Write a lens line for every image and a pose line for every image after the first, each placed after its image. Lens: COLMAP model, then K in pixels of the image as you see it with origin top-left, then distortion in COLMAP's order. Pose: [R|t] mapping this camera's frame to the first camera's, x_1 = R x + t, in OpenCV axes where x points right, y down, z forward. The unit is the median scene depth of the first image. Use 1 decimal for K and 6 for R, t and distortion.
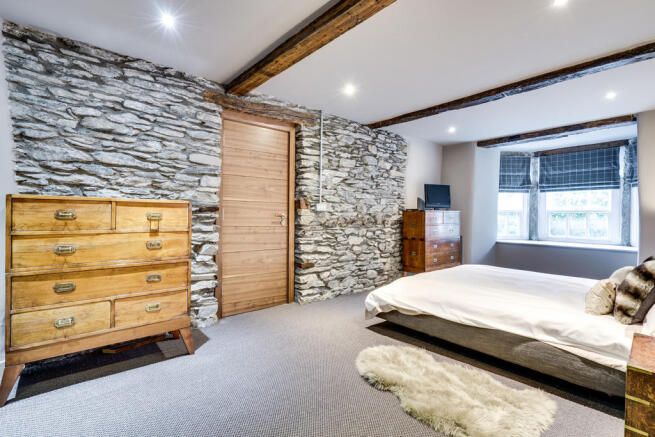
lens RADIAL K [[301.5, 0, 327.5], [0, 301.5, 218.5], [0, 0, 1]] dist [0.000307, 0.000002]
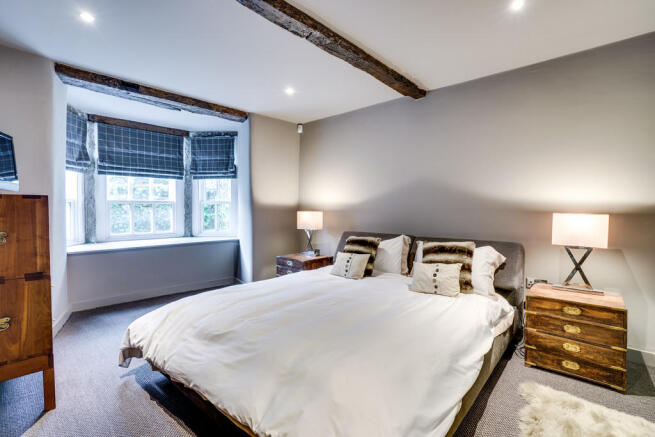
lens RADIAL K [[301.5, 0, 327.5], [0, 301.5, 218.5], [0, 0, 1]] dist [0.000307, 0.000002]
pose [[-0.129533, -0.043699, 0.990612, -0.071533], [0.011451, 0.998896, 0.045562, -0.009739], [-0.991509, 0.017246, -0.128889, 0.597483]]
